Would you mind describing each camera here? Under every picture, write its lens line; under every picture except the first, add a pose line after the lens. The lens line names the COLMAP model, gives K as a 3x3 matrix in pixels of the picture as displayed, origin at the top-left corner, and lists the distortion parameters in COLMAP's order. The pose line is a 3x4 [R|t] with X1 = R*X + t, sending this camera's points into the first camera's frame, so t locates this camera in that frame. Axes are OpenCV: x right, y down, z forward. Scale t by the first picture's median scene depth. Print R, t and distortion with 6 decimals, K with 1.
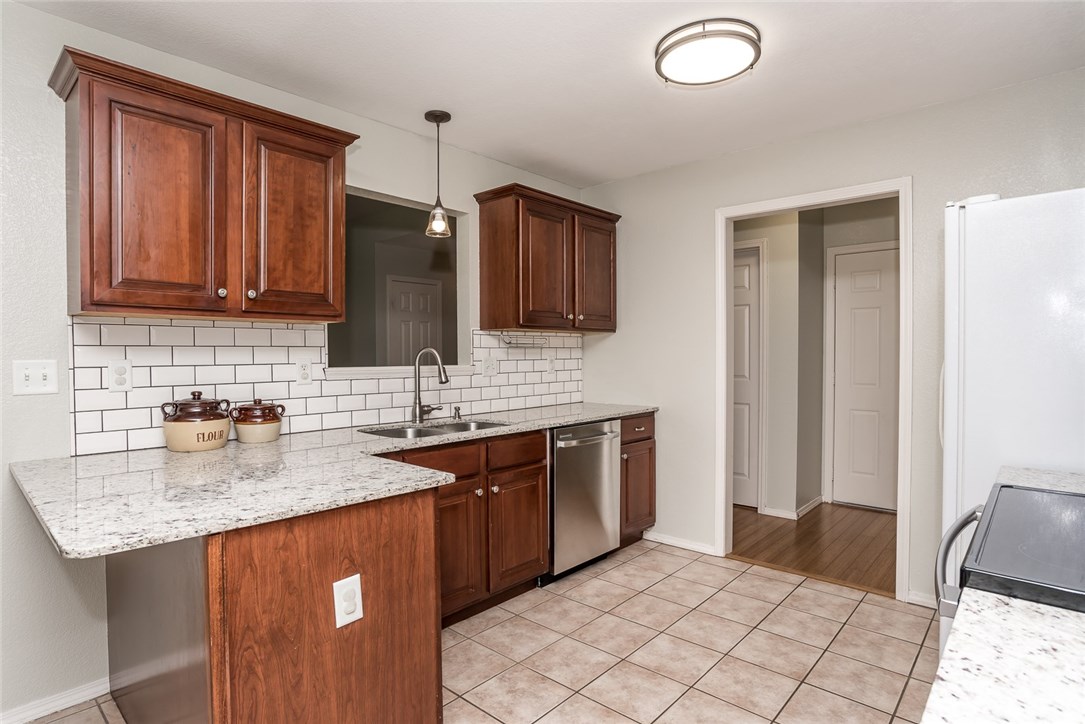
lens RADIAL K [[564.7, 0, 555.4], [0, 564.7, 357.9], [0, 0, 1]] dist [-0.000706, 0.000068]
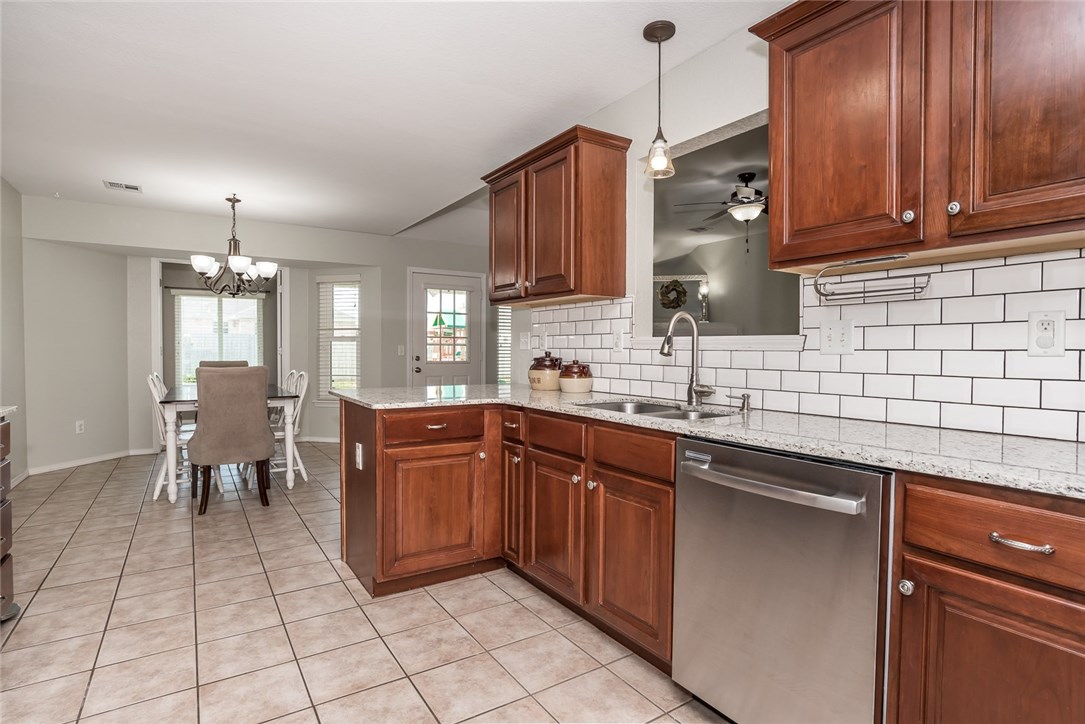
lens RADIAL K [[564.7, 0, 555.4], [0, 564.7, 357.9], [0, 0, 1]] dist [-0.000706, 0.000068]
pose [[-0.261355, 0.017802, -0.965079, 0.634821], [-0.012040, 0.999692, 0.021701, 0.033134], [0.965168, 0.017291, -0.261060, 1.082704]]
